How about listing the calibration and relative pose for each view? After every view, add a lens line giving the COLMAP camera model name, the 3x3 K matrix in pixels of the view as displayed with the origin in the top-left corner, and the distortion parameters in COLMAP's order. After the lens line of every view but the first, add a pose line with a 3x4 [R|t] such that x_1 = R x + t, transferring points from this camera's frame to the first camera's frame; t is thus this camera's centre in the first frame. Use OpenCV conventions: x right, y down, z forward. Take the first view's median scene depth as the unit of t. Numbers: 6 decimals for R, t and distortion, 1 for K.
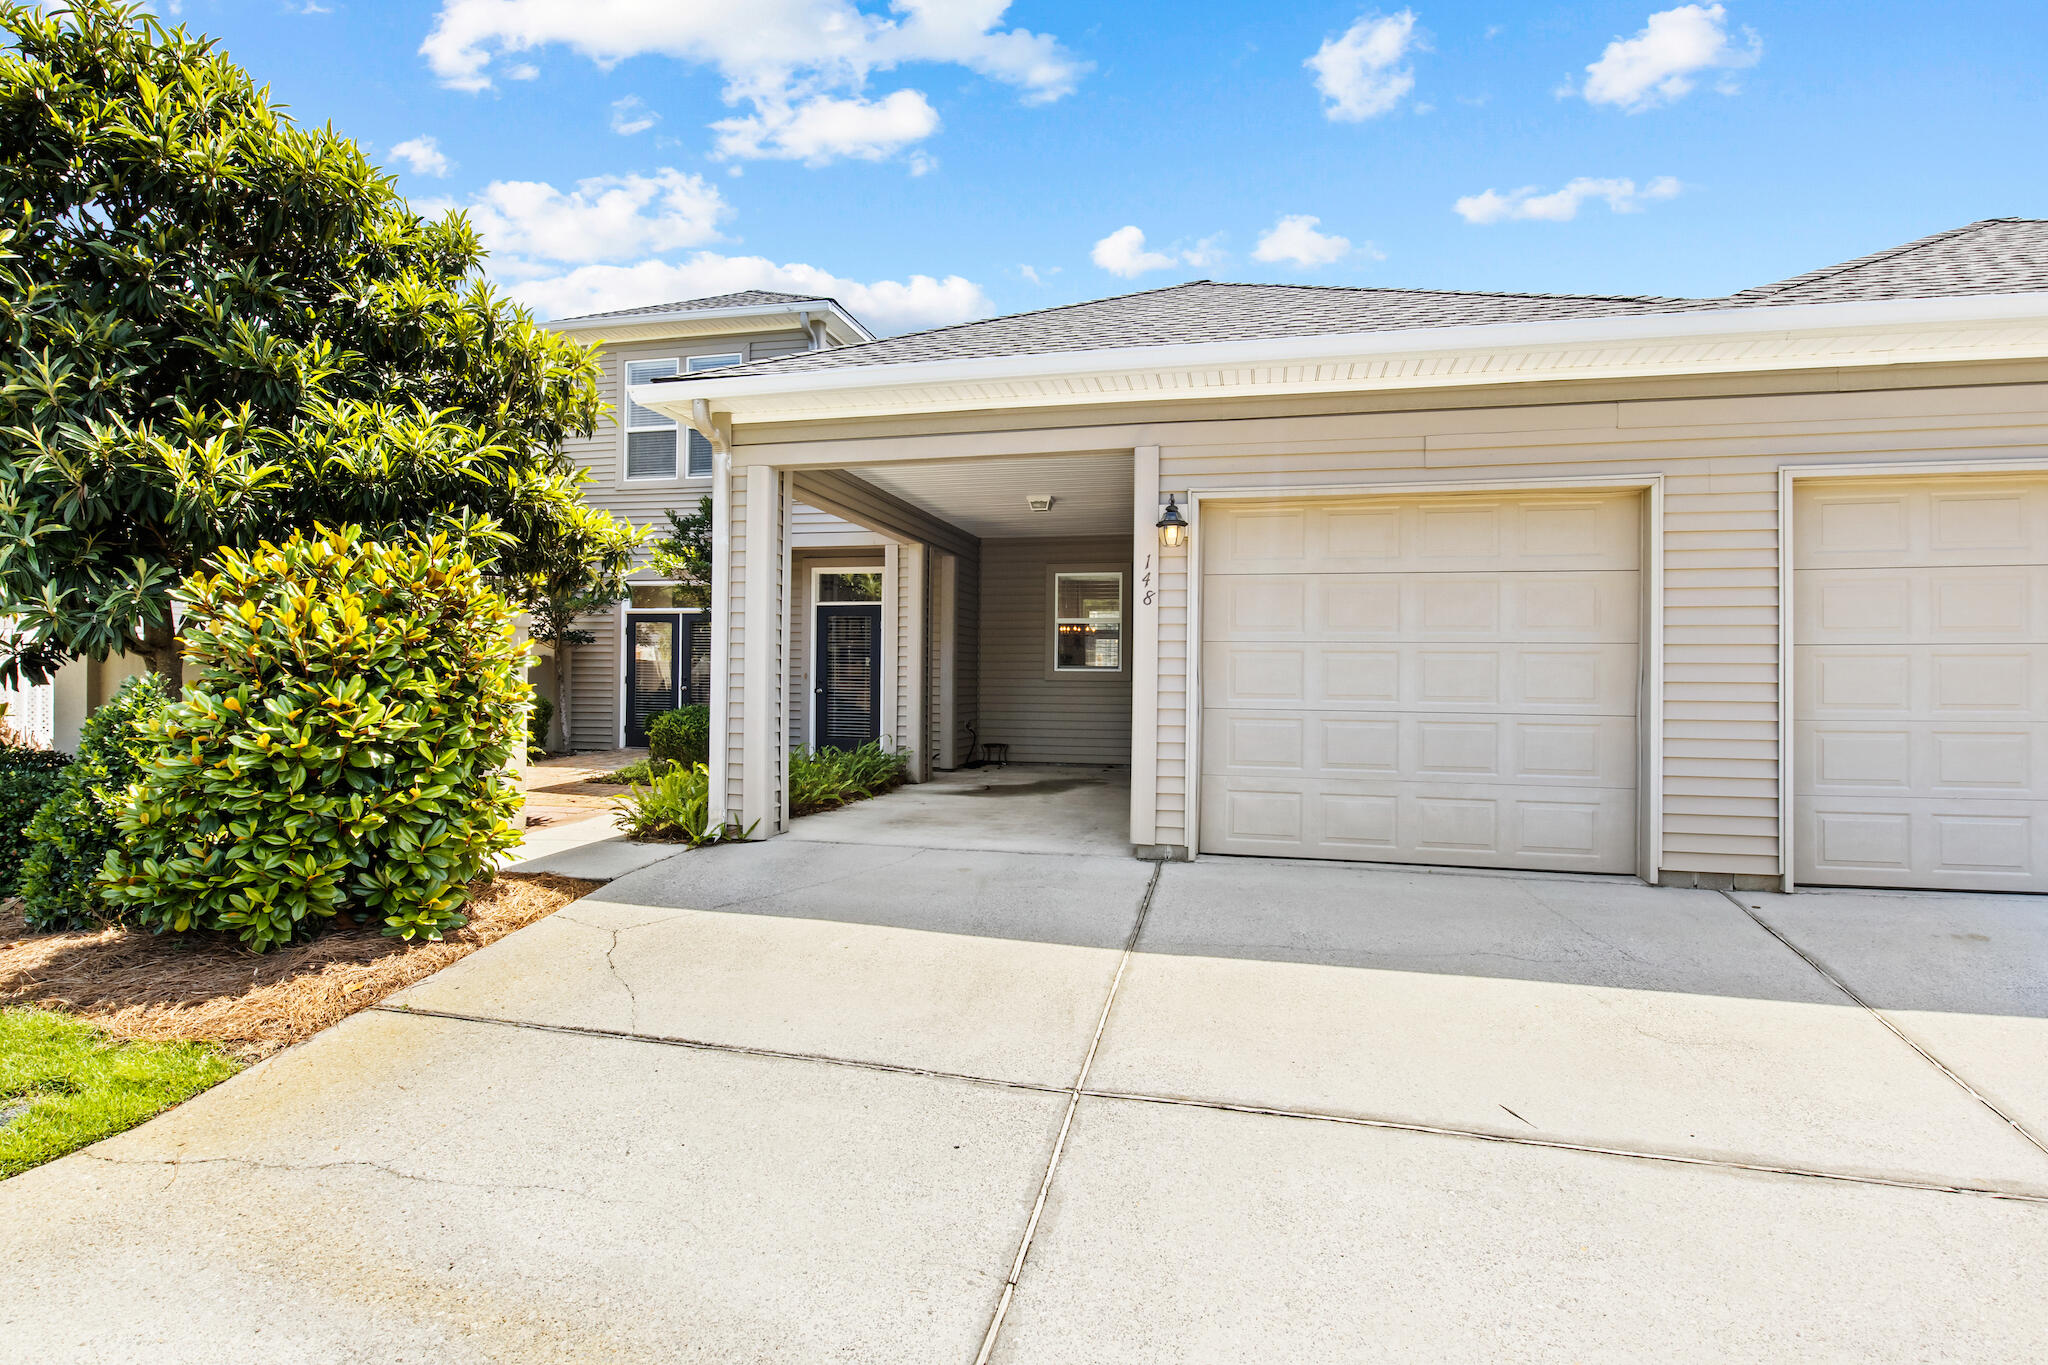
lens RADIAL K [[1041.0, 0, 1023.1], [0, 1041.0, 677.3], [0, 0, 1]] dist [-0.000608, -0.000201]
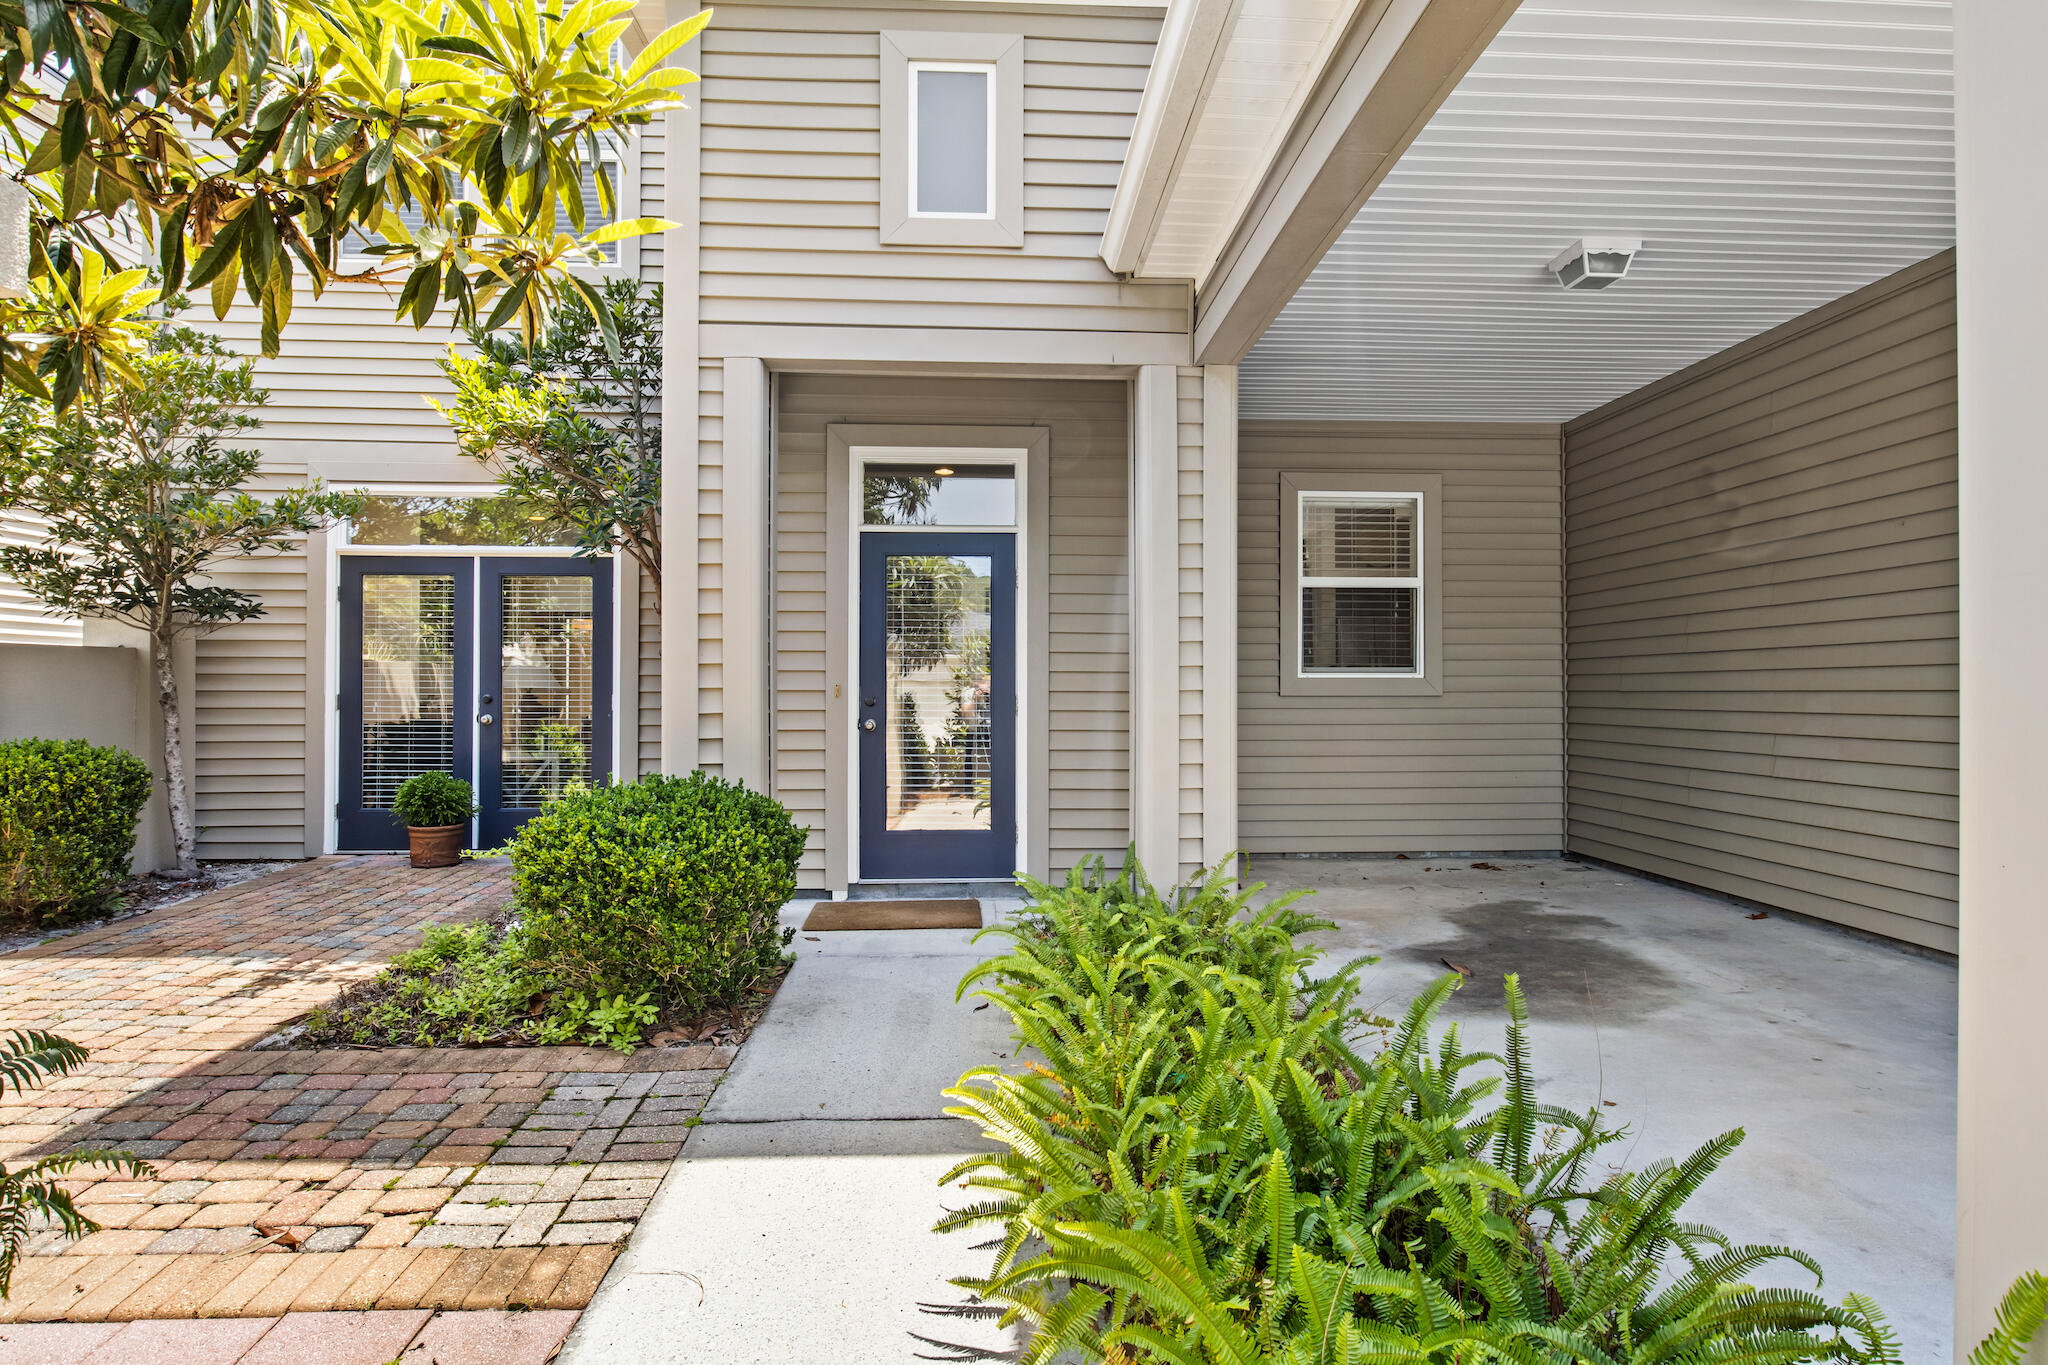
lens RADIAL K [[1041.0, 0, 1029.3], [0, 1041.0, 689.9], [0, 0, 1]] dist [-0.000608, -0.000201]
pose [[0.957435, -0.008327, 0.288528, -0.229261], [0.007354, 0.999963, 0.004454, -0.002770], [-0.288554, -0.002142, 0.957461, 0.490300]]
